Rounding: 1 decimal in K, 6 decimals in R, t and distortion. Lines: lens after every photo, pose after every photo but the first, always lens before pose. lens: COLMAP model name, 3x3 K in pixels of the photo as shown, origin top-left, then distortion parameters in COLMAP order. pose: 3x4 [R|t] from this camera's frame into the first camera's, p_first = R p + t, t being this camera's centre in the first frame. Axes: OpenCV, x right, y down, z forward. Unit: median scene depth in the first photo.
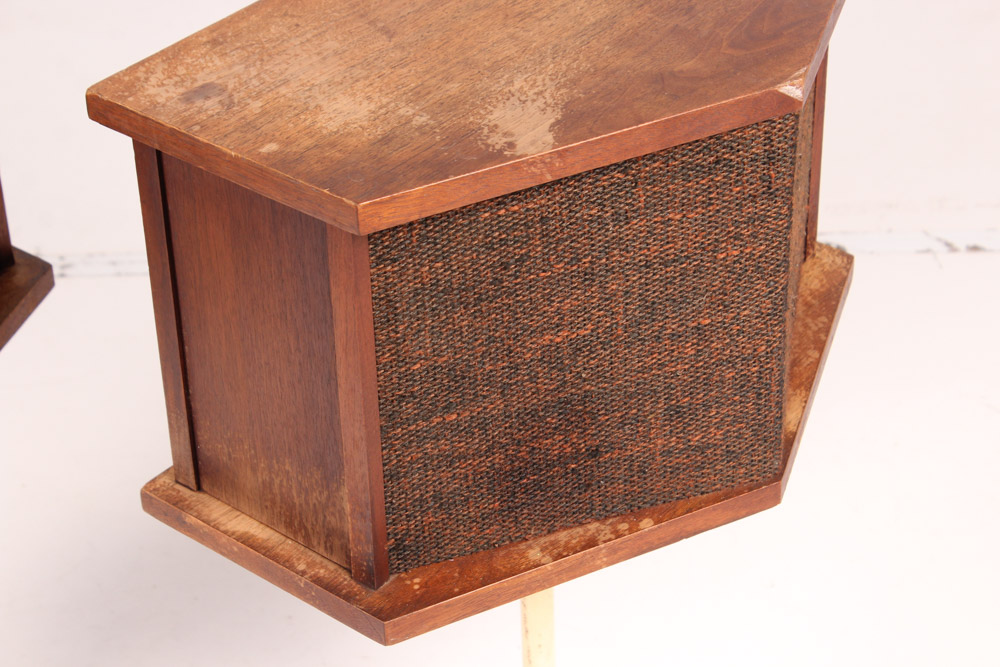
lens RADIAL K [[2412.1, 0, 500.0], [0, 2412.1, 333.5], [0, 0, 1]] dist [0.042633, -0.122669]
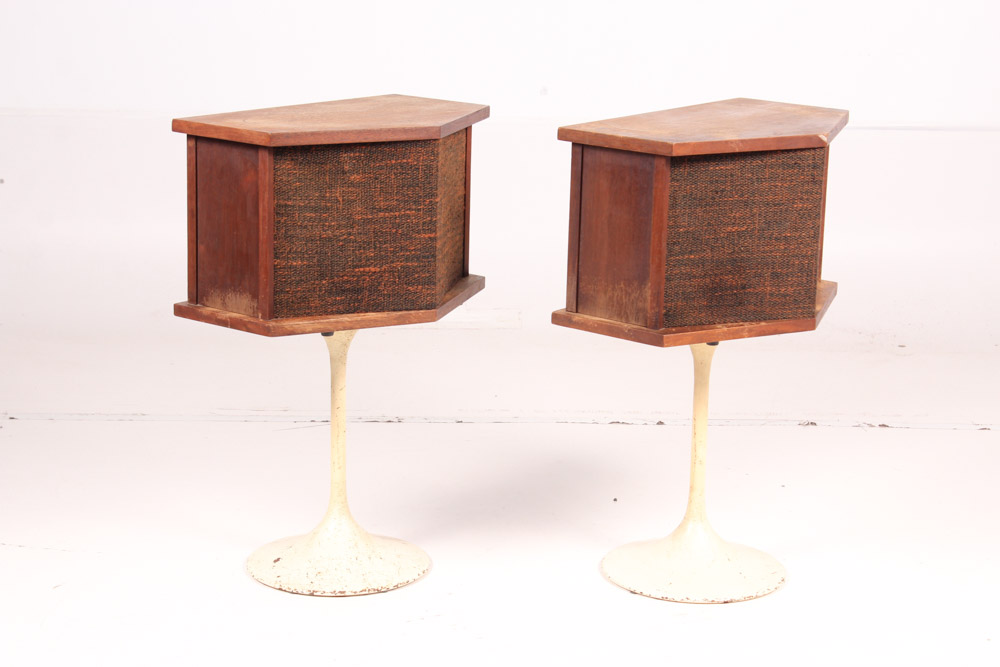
lens RADIAL K [[2145.1, 0, 500.0], [0, 2145.1, 333.5], [0, 0, 1]] dist [-0.000049, 0.121175]
pose [[0.998711, 0.044198, 0.024946, -0.271583], [-0.032819, 0.937348, -0.346845, 0.890673], [-0.038713, 0.345579, 0.937591, -1.079163]]
